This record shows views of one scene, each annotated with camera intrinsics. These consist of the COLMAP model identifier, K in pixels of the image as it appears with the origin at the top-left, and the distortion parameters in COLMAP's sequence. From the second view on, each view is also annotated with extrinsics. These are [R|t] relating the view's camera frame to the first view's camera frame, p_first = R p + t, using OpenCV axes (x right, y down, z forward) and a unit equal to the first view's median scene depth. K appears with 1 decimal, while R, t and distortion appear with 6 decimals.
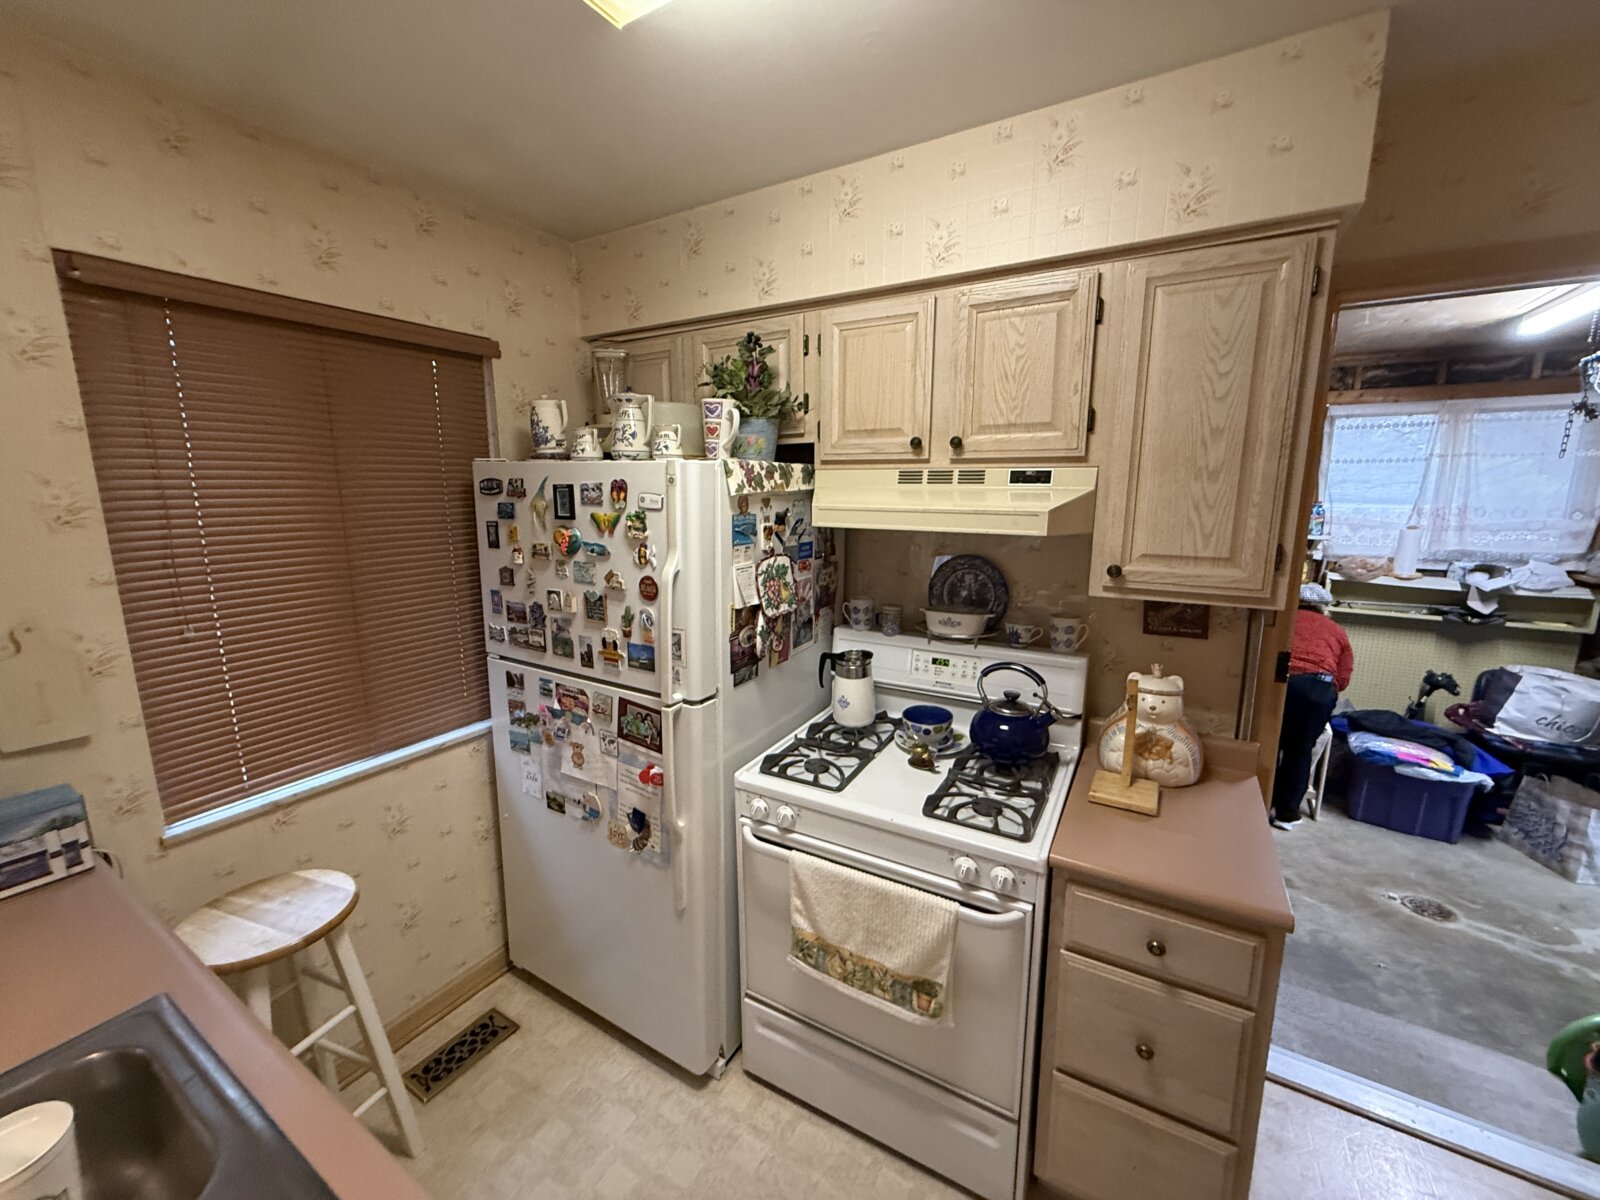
lens RADIAL K [[636.9, 0, 798.3], [0, 636.9, 596.5], [0, 0, 1]] dist [0.000649, -0.000574]
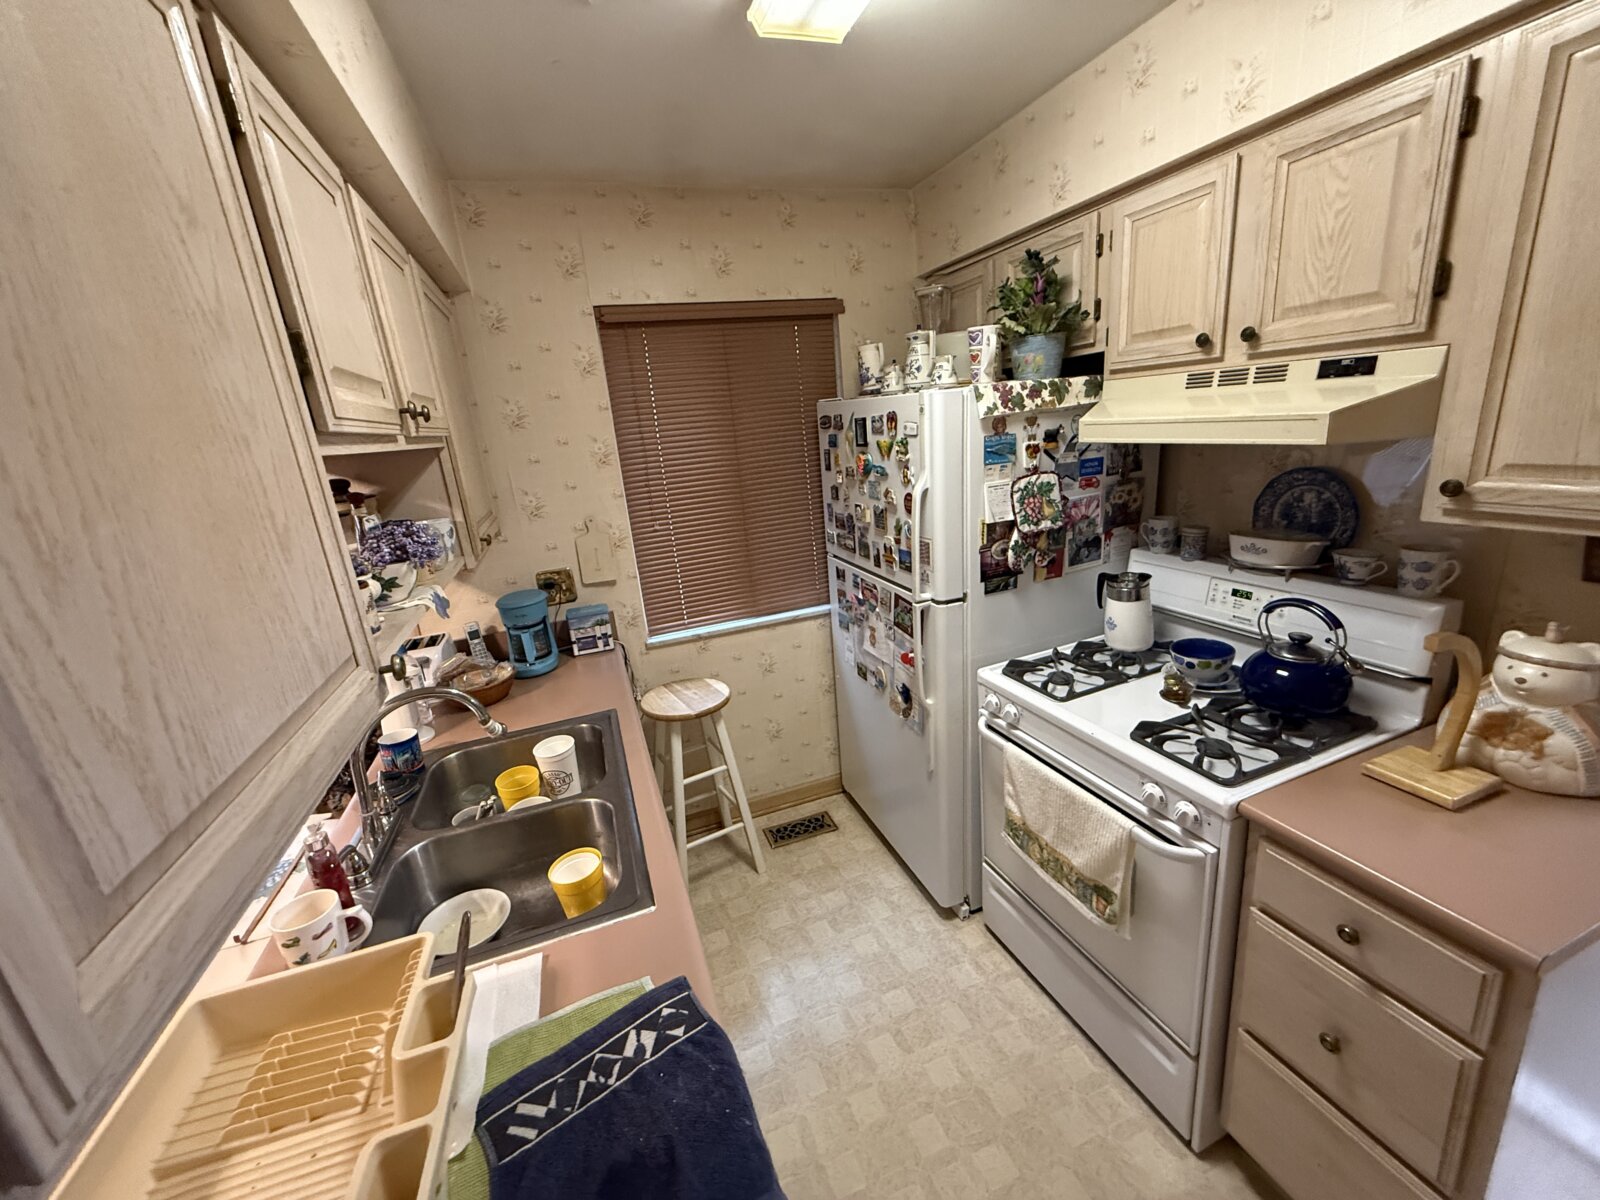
lens RADIAL K [[636.9, 0, 792.6], [0, 636.9, 598.1], [0, 0, 1]] dist [0.000649, -0.000574]
pose [[0.770189, 0.107027, -0.628771, 0.350369], [-0.023376, 0.989895, 0.139863, 0.001137], [0.637387, -0.093022, 0.764908, -0.066656]]
